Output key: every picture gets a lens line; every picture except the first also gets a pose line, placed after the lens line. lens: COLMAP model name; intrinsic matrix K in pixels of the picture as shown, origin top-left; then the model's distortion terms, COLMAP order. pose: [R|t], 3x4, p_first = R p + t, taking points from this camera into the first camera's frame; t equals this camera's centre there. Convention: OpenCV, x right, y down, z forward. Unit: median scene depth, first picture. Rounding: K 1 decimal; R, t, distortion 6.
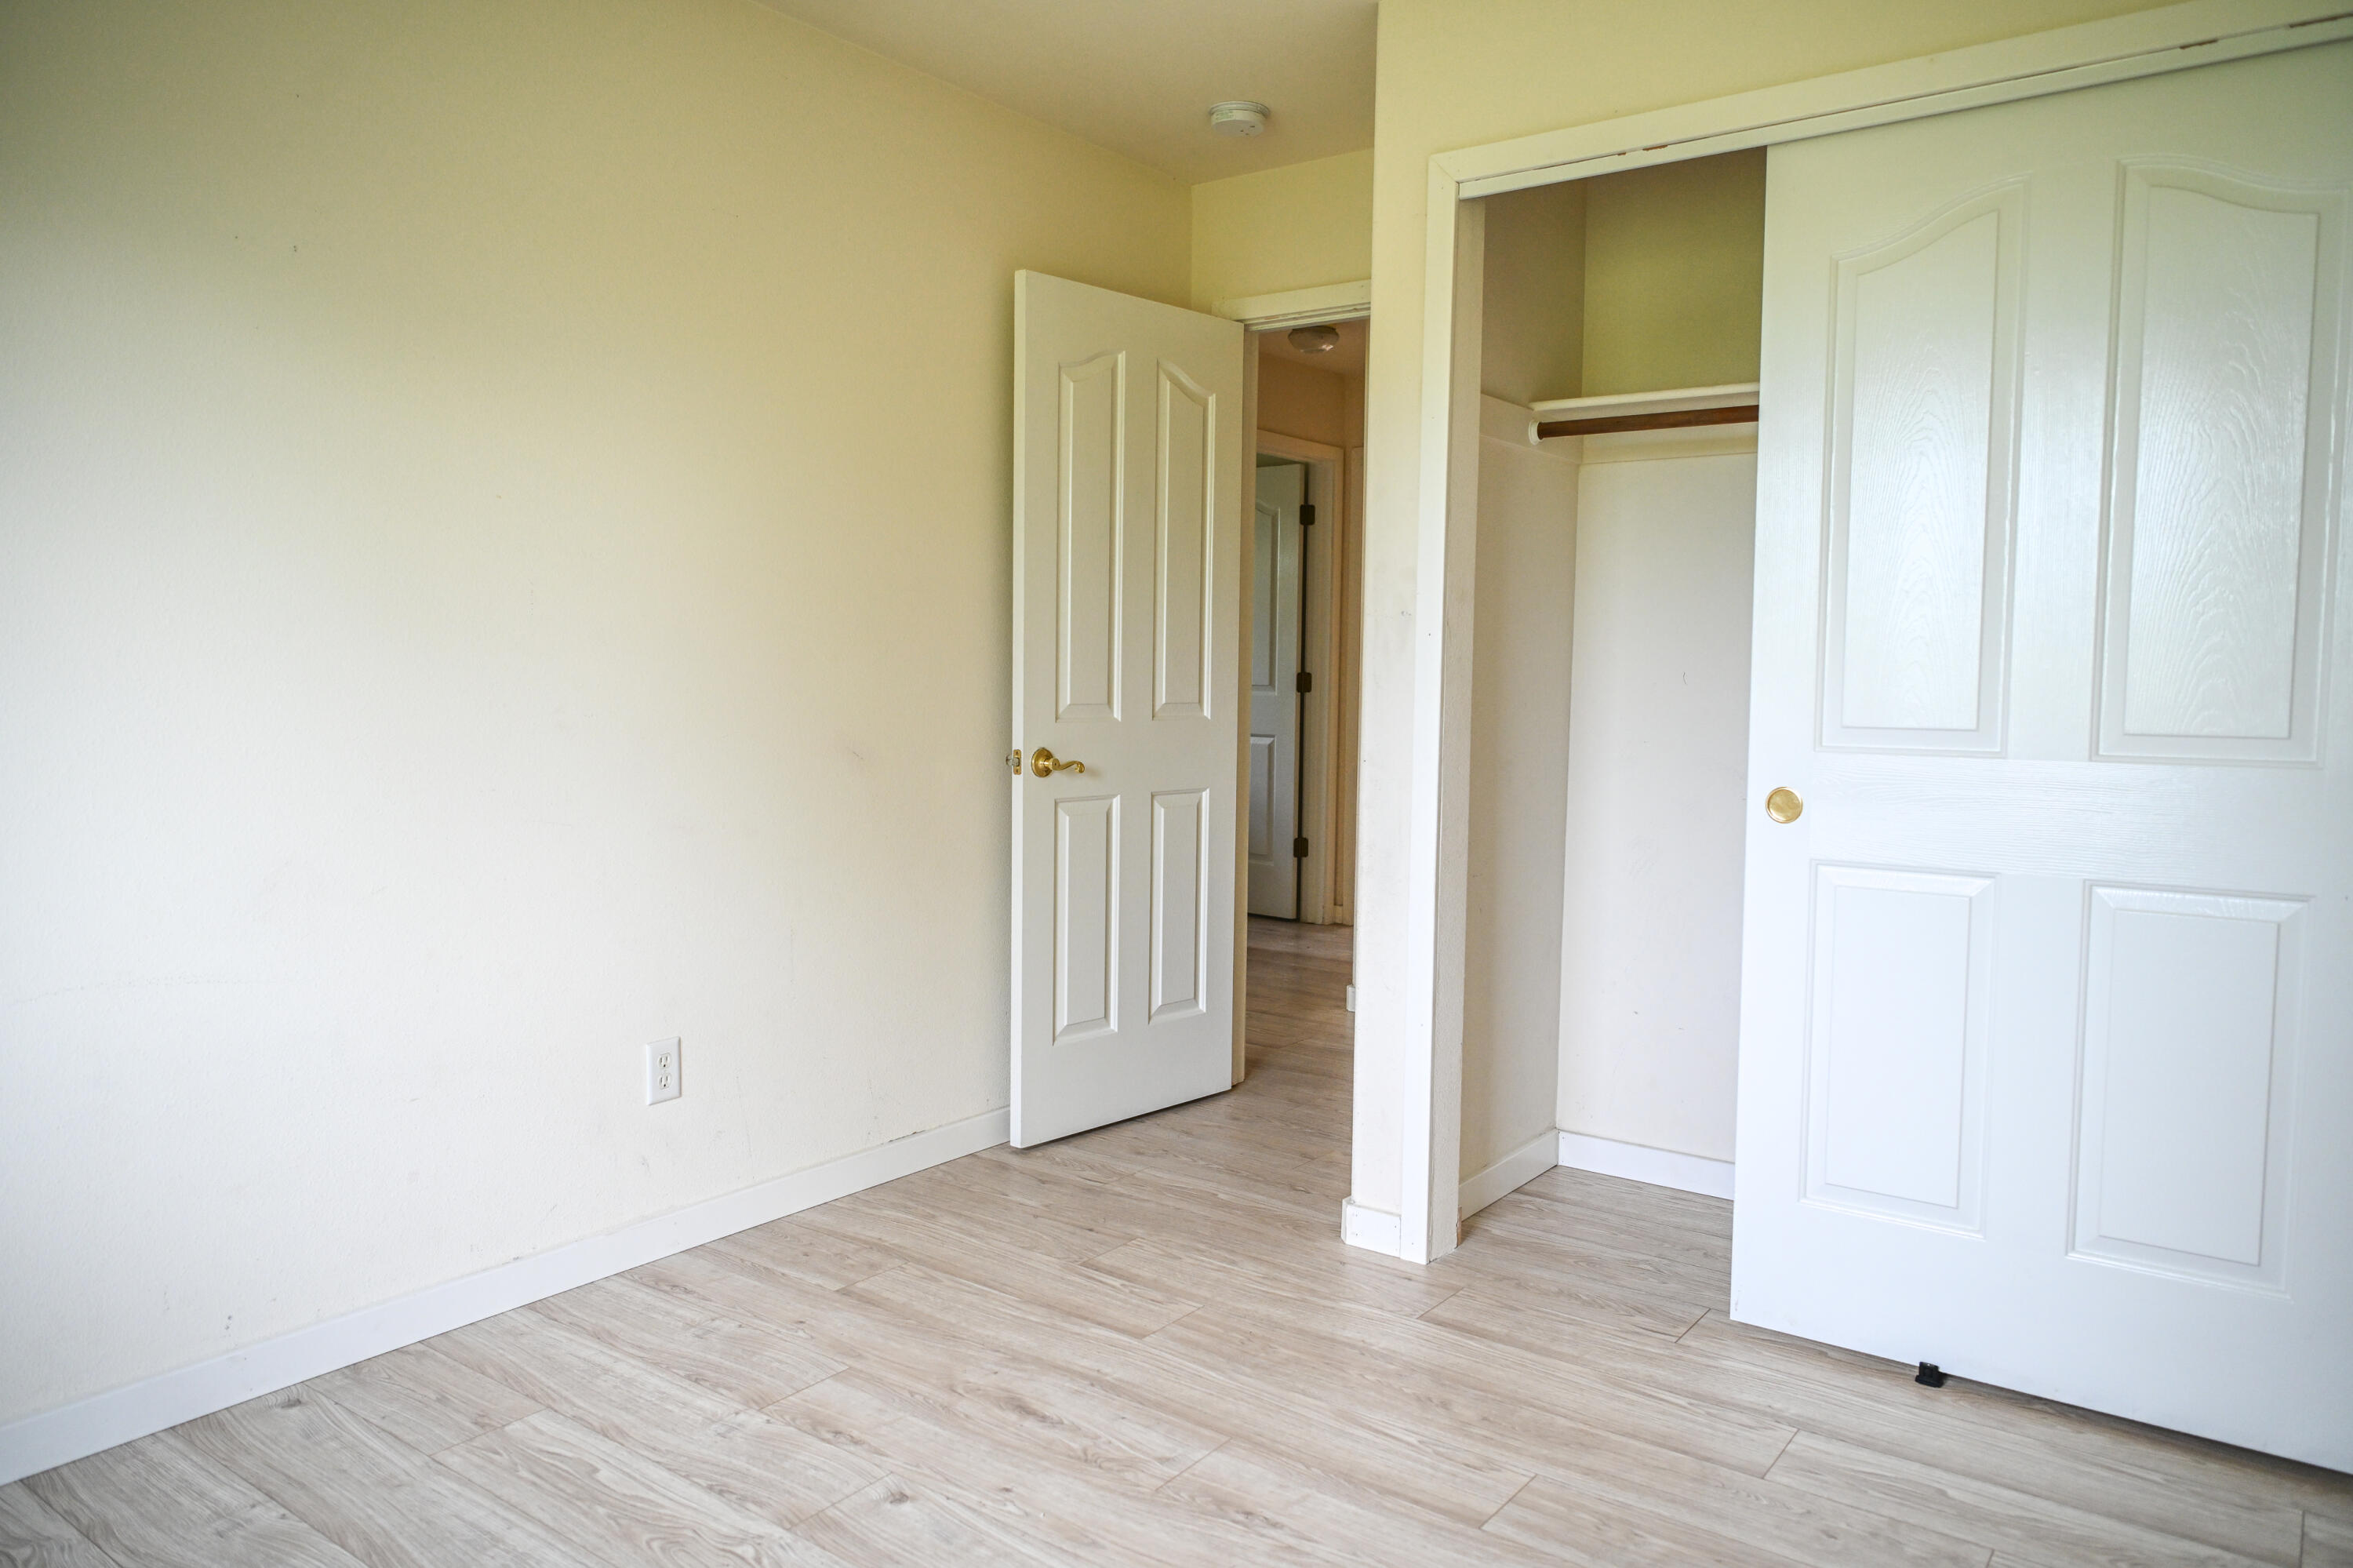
lens RADIAL K [[1568.0, 0, 1175.0], [0, 1568.0, 873.7], [0, 0, 1]] dist [-0.001953, 0.002915]
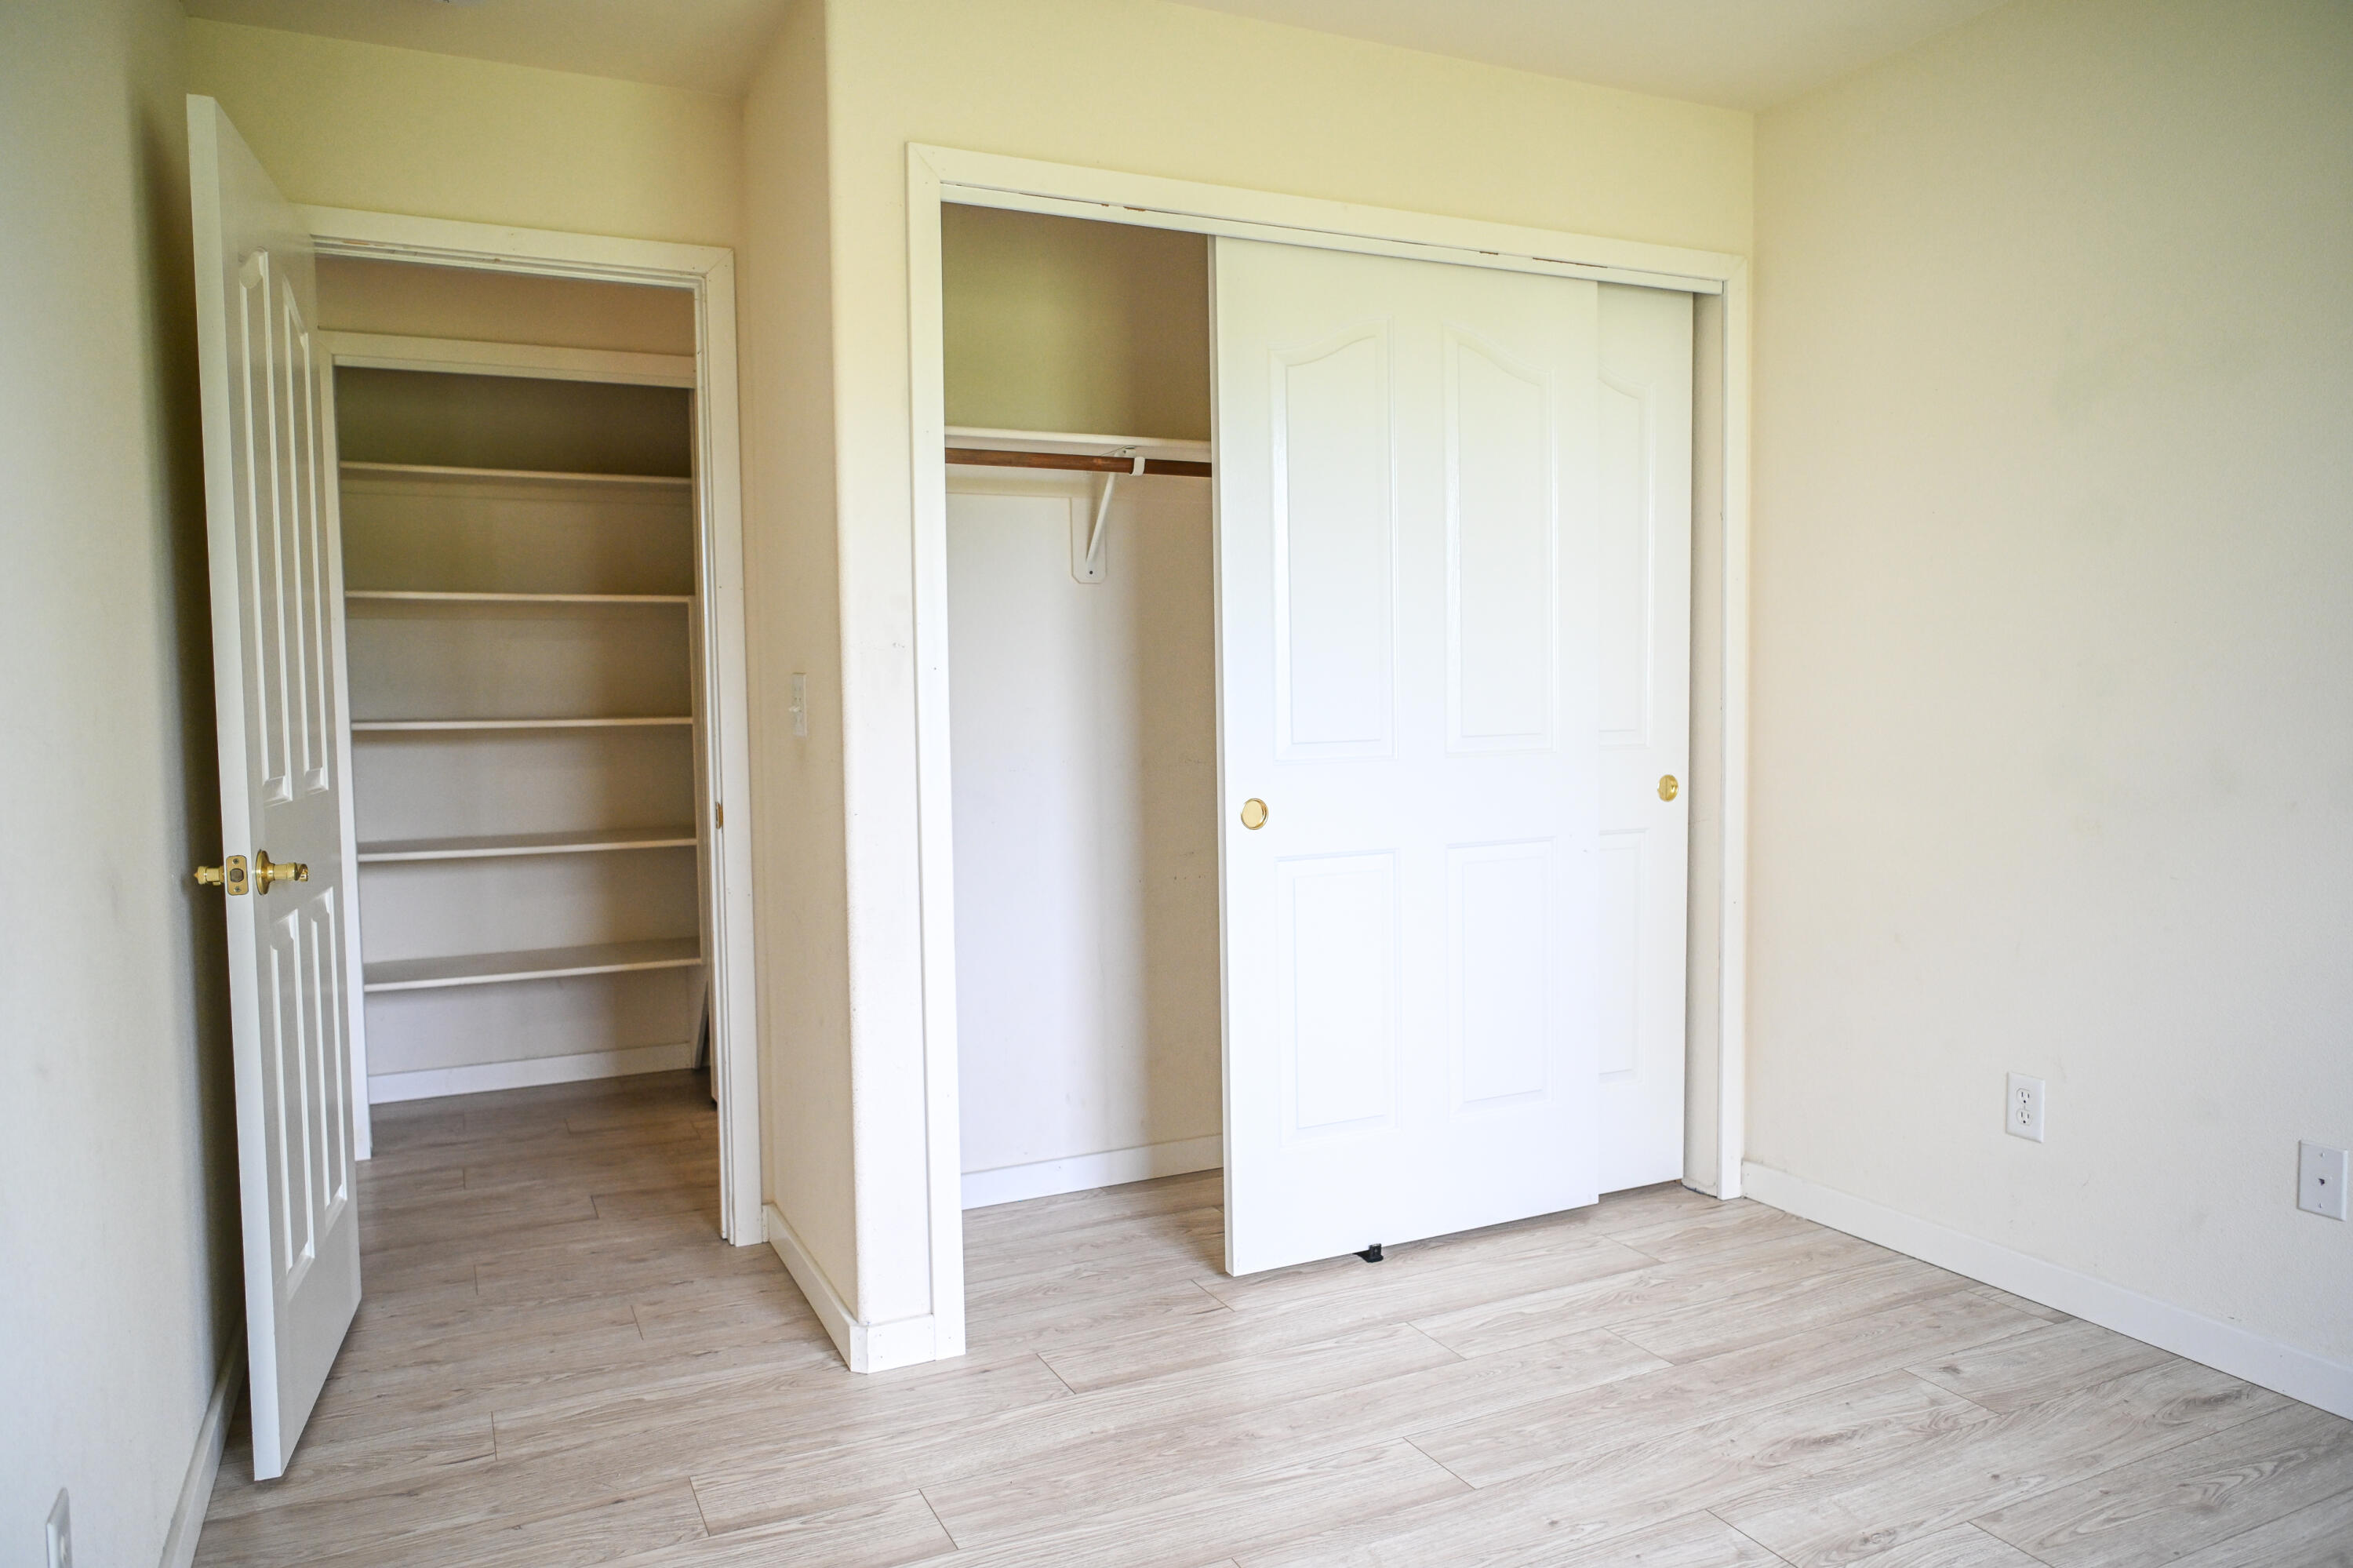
lens RADIAL K [[1588.4, 0, 1176.5], [0, 1588.4, 784.0], [0, 0, 1]] dist [-0.008282, 0.007315]
pose [[0.444054, -0.059277, 0.894037, -0.690990], [0.131622, 0.991300, 0.000352, -0.070657], [-0.886280, 0.117519, 0.447993, 0.530504]]
